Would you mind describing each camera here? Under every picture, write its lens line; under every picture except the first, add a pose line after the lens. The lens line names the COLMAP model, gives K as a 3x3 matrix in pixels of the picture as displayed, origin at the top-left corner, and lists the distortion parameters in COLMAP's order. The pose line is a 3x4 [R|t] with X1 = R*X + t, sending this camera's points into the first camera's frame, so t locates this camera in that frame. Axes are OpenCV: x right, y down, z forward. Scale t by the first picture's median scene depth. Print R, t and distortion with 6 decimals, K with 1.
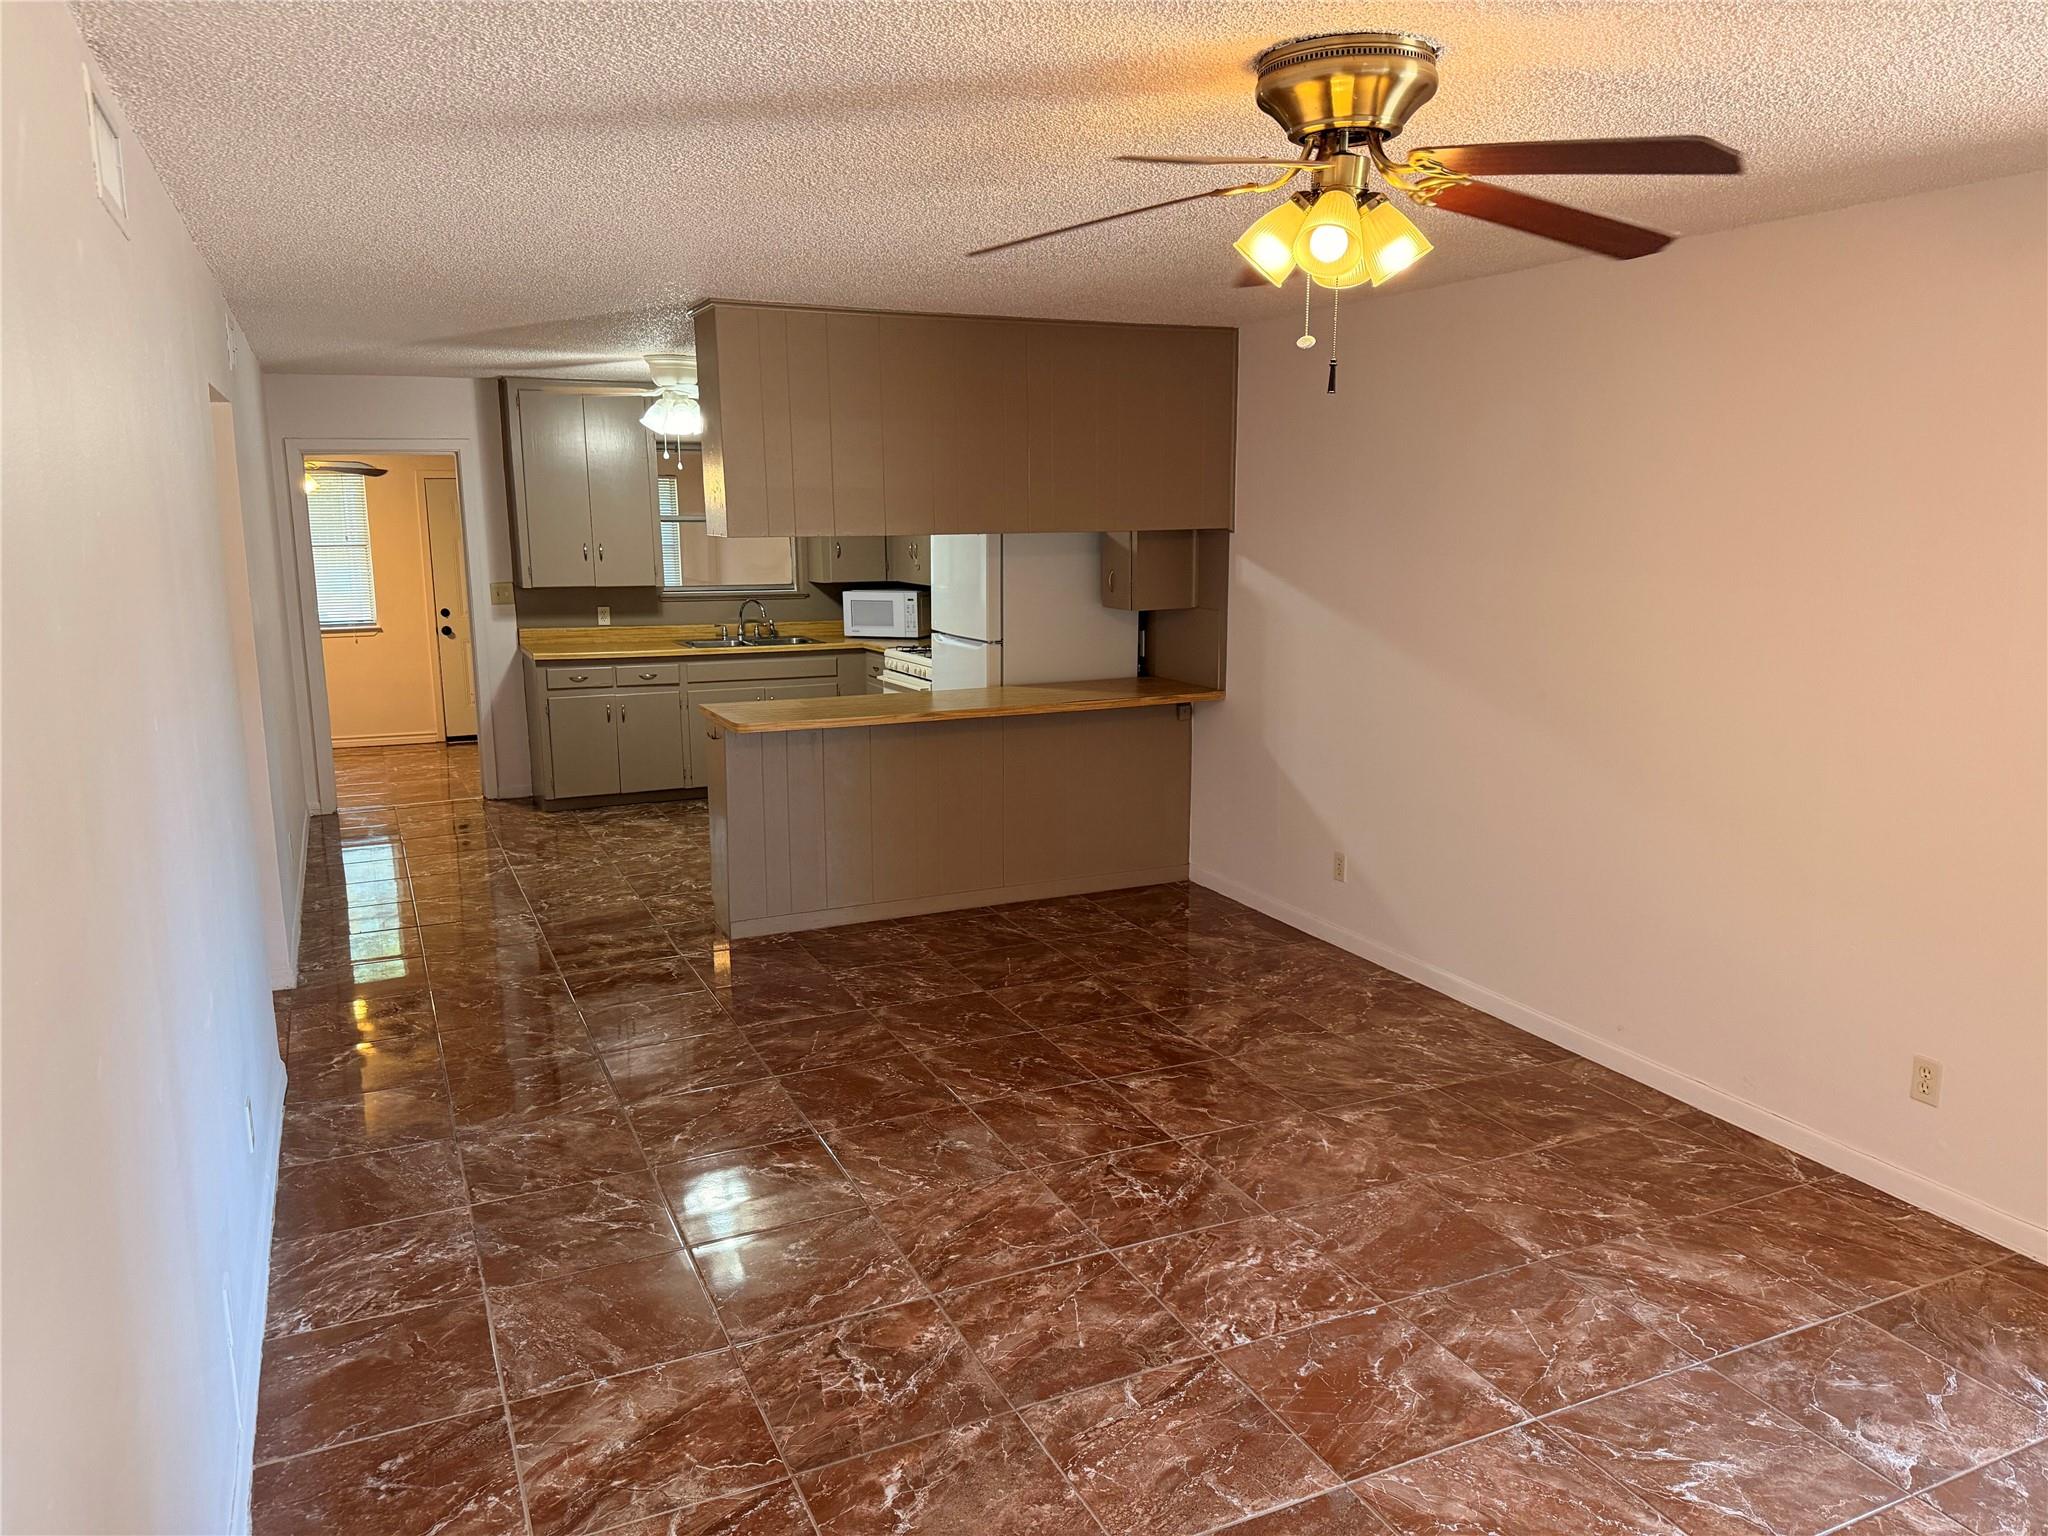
lens RADIAL K [[1459.3, 0, 1061.0], [0, 1459.3, 769.0], [0, 0, 1]] dist [0.065709, -0.068669]
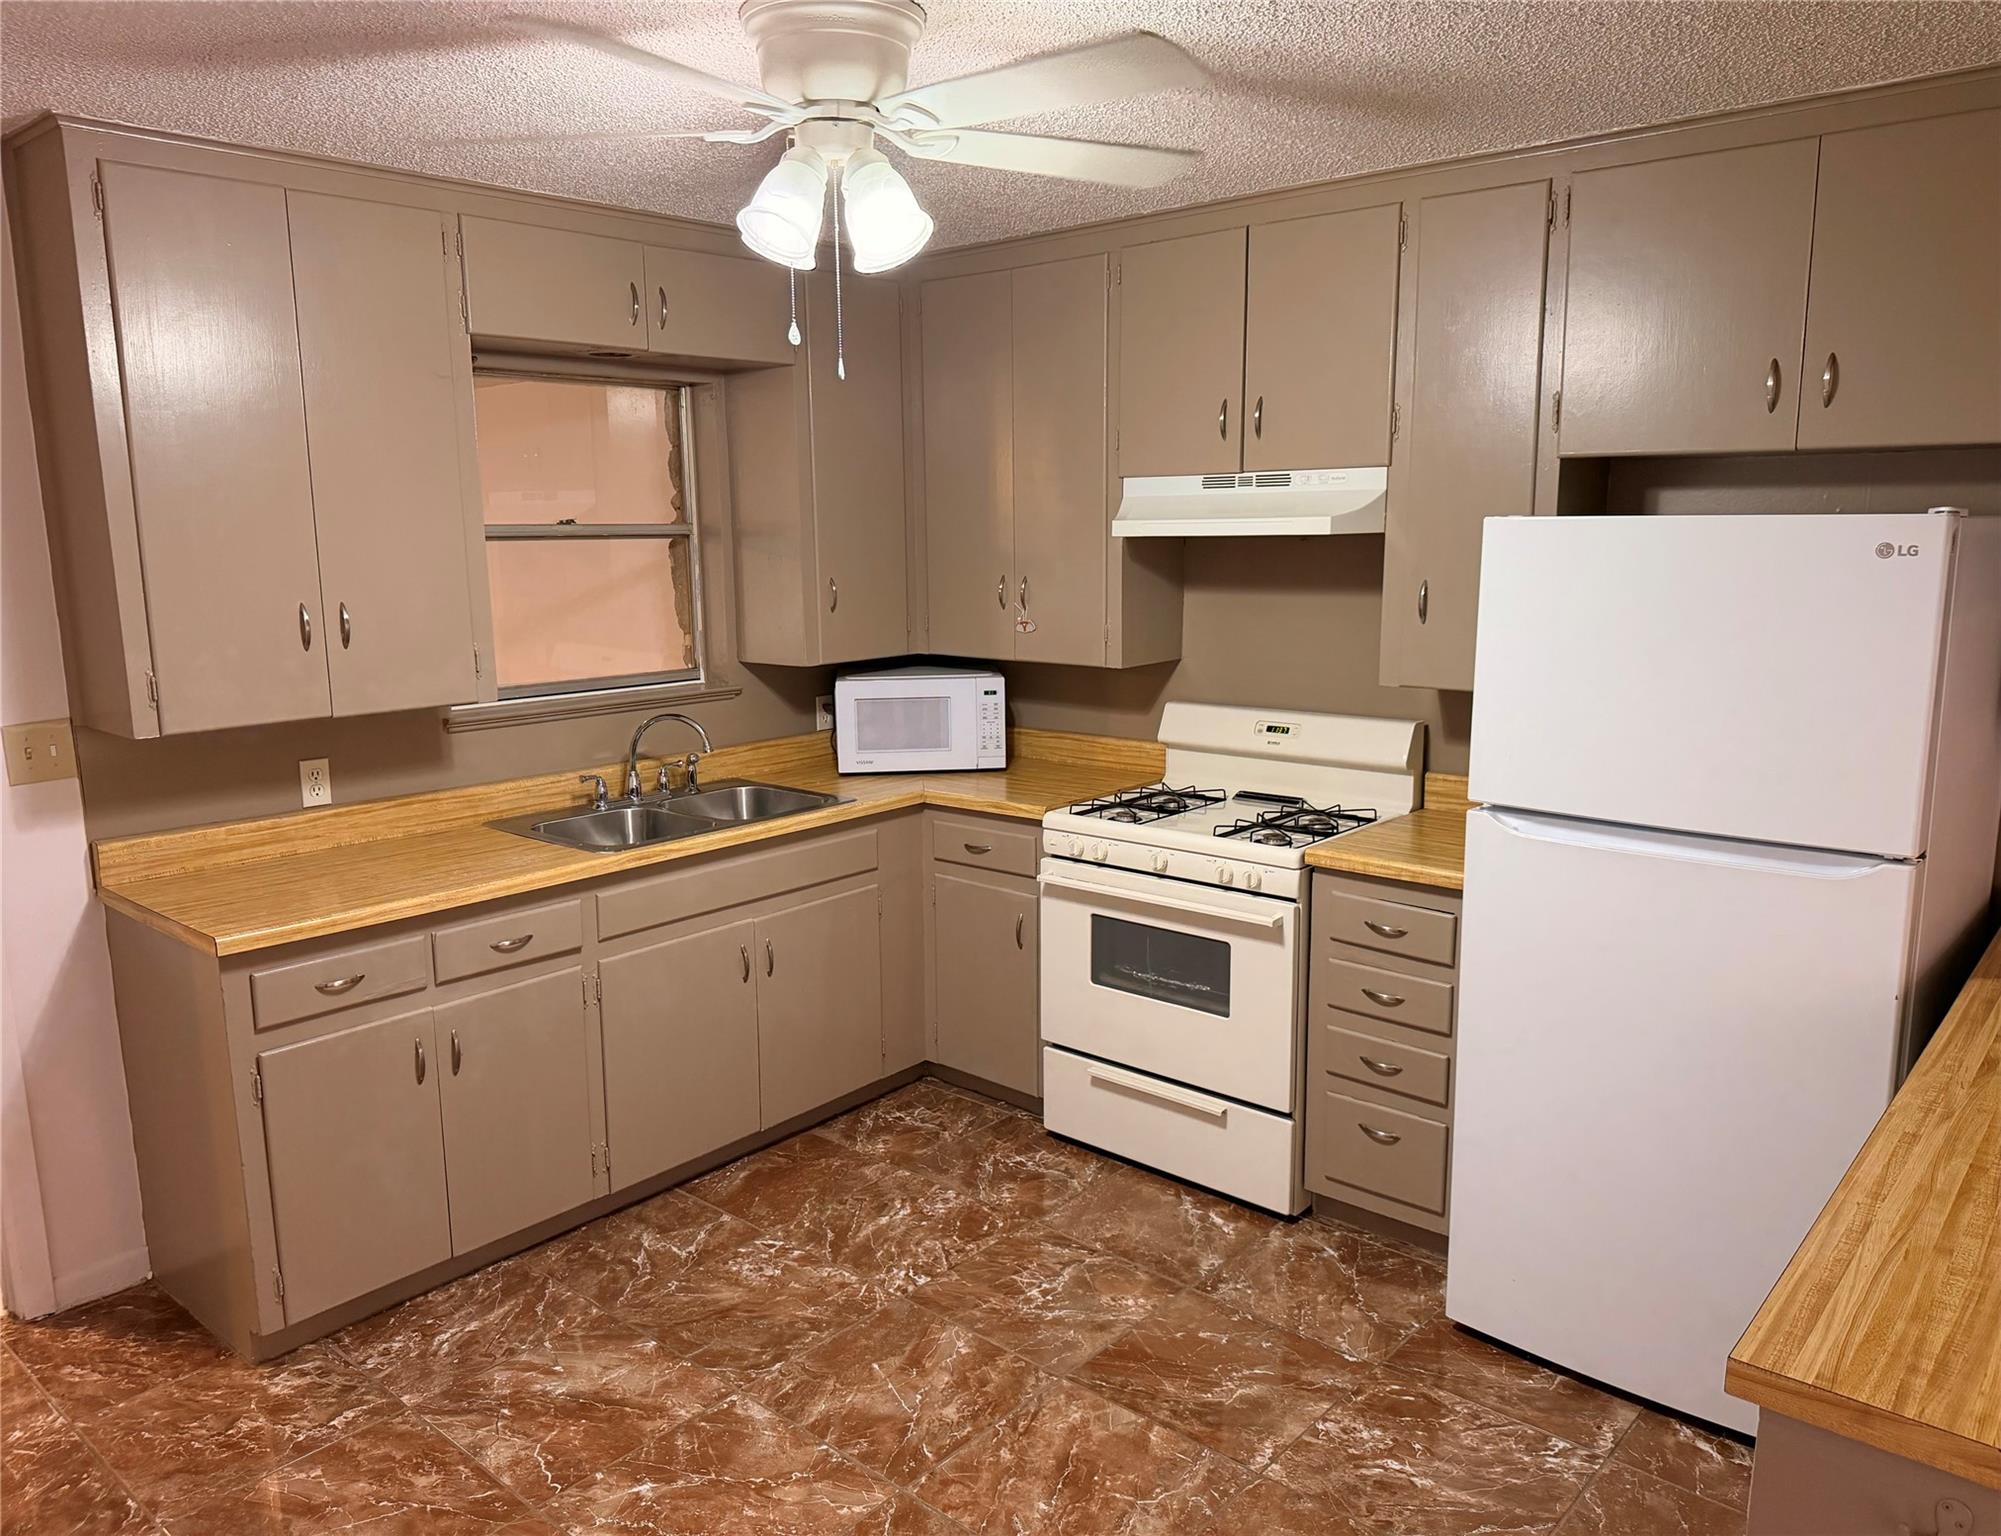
lens RADIAL K [[1449.4, 0, 968.9], [0, 1449.4, 762.5], [0, 0, 1]] dist [0.123868, -0.189612]
pose [[0.925289, -0.075648, 0.371641, -0.426316], [0.077565, 0.996939, 0.009812, -0.144157], [-0.371245, 0.019748, 0.928325, 0.821306]]
